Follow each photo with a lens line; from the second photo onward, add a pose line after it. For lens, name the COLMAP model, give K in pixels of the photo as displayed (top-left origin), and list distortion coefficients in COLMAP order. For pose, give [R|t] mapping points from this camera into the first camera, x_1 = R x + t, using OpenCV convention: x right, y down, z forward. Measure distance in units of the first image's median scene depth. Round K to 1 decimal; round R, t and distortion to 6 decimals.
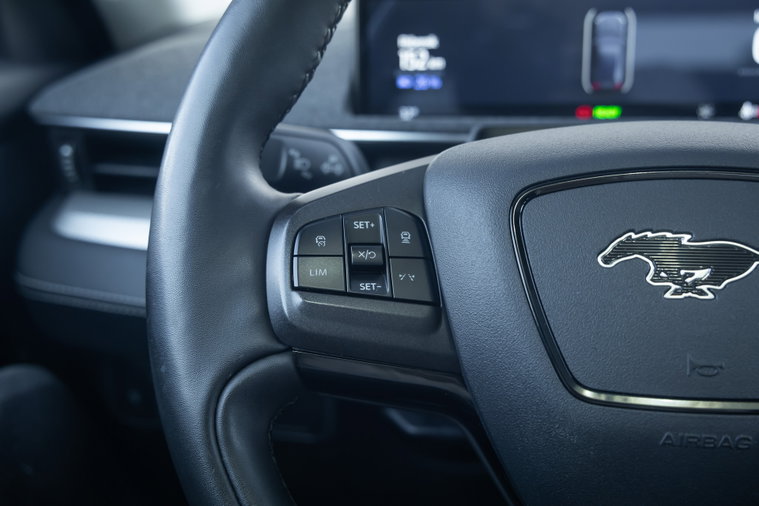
lens RADIAL K [[939.5, 0, 379.5], [0, 939.5, 254.6], [0, 0, 1]] dist [0.033885, 0.000000]
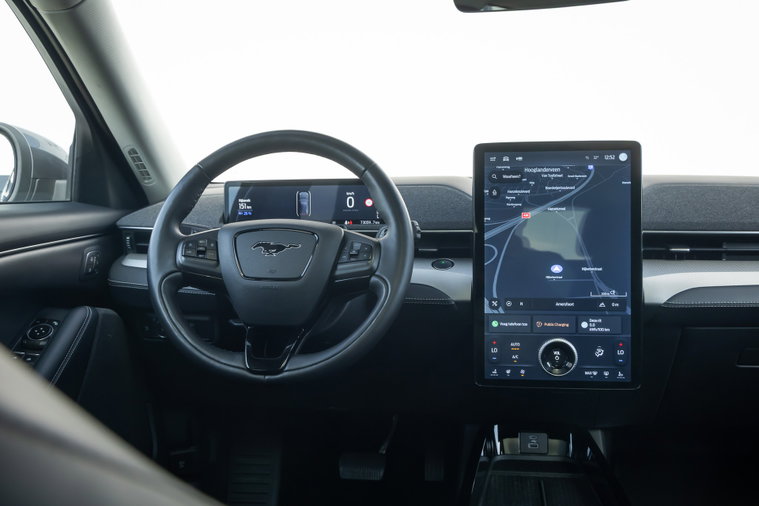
lens RADIAL K [[775.5, 0, 384.4], [0, 775.5, 246.8], [0, 0, 1]] dist [0.007271, 0.000000]
pose [[0.999933, 0.006795, 0.009327, 0.731733], [-0.004997, 0.983507, -0.180804, 0.584119], [-0.010402, 0.180745, 0.983475, -2.267212]]
